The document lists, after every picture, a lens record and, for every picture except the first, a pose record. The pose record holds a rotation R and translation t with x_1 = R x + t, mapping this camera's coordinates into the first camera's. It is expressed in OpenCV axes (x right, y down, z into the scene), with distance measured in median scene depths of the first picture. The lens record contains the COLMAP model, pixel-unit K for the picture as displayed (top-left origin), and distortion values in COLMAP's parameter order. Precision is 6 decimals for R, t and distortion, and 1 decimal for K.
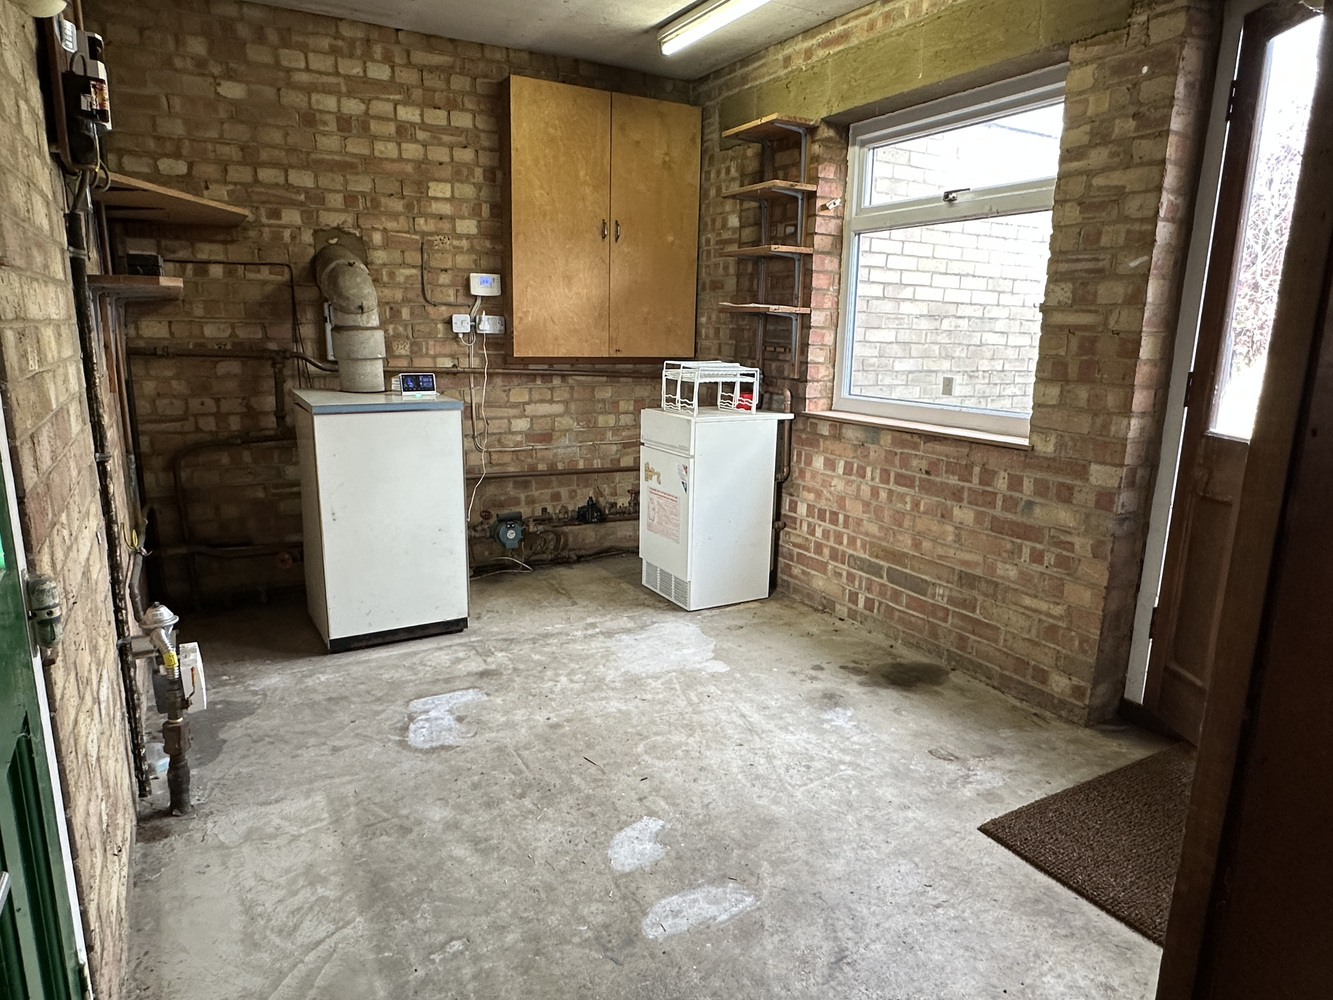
lens RADIAL K [[856.9, 0, 666.6], [0, 856.9, 505.0], [0, 0, 1]] dist [-0.001512, 0.002392]
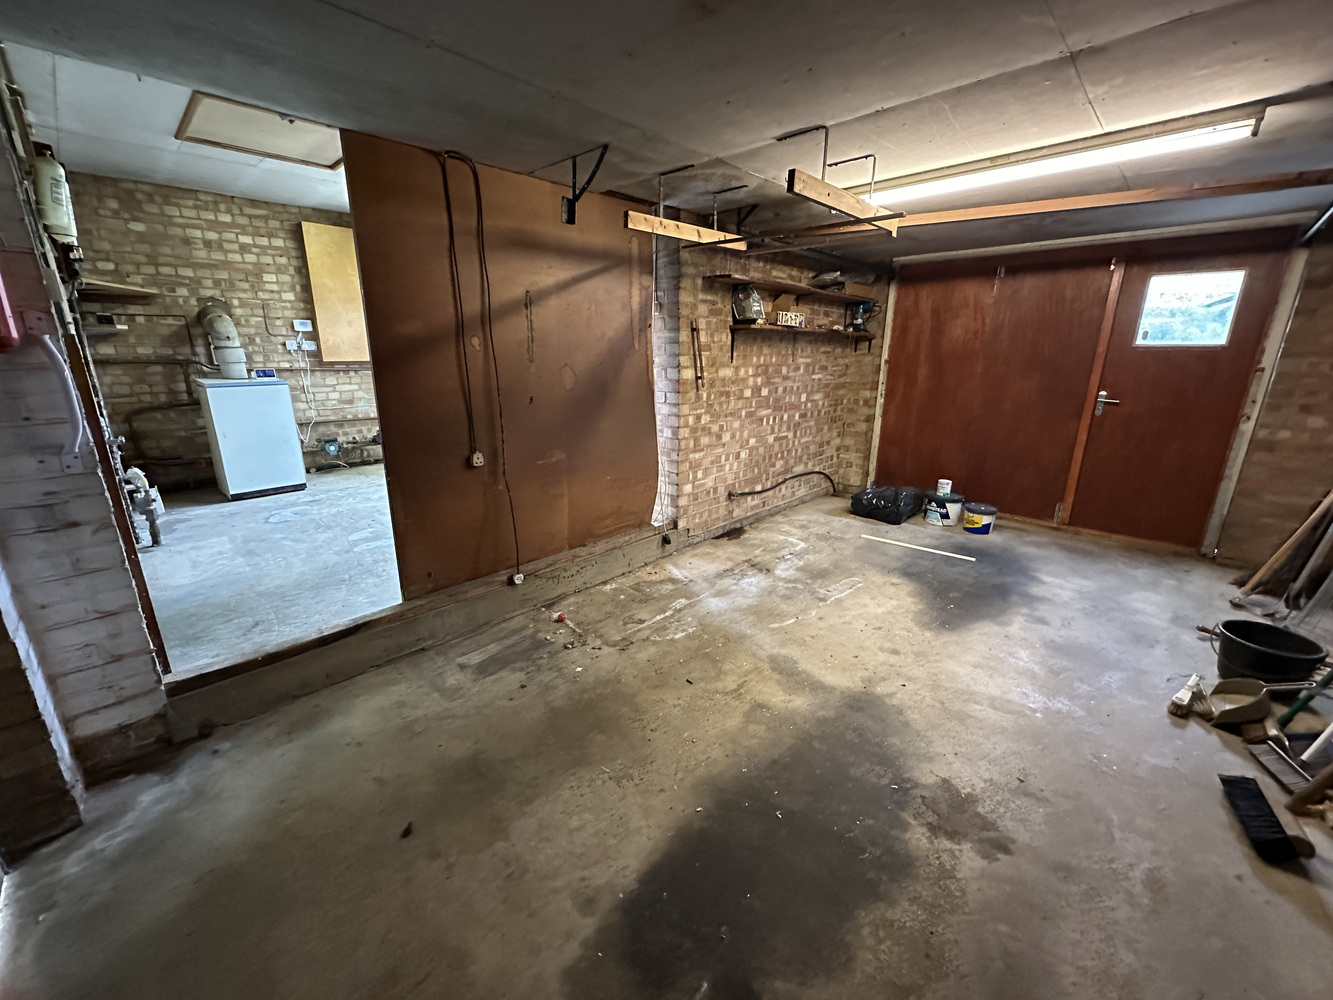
lens RADIAL K [[536.6, 0, 667.6], [0, 536.6, 496.5], [0, 0, 1]] dist [-0.000261, -0.000307]
pose [[0.958394, -0.090368, 0.270766, 0.257457], [0.072661, 0.994552, 0.074742, 0.123713], [-0.276045, -0.051958, 0.959739, -0.522314]]
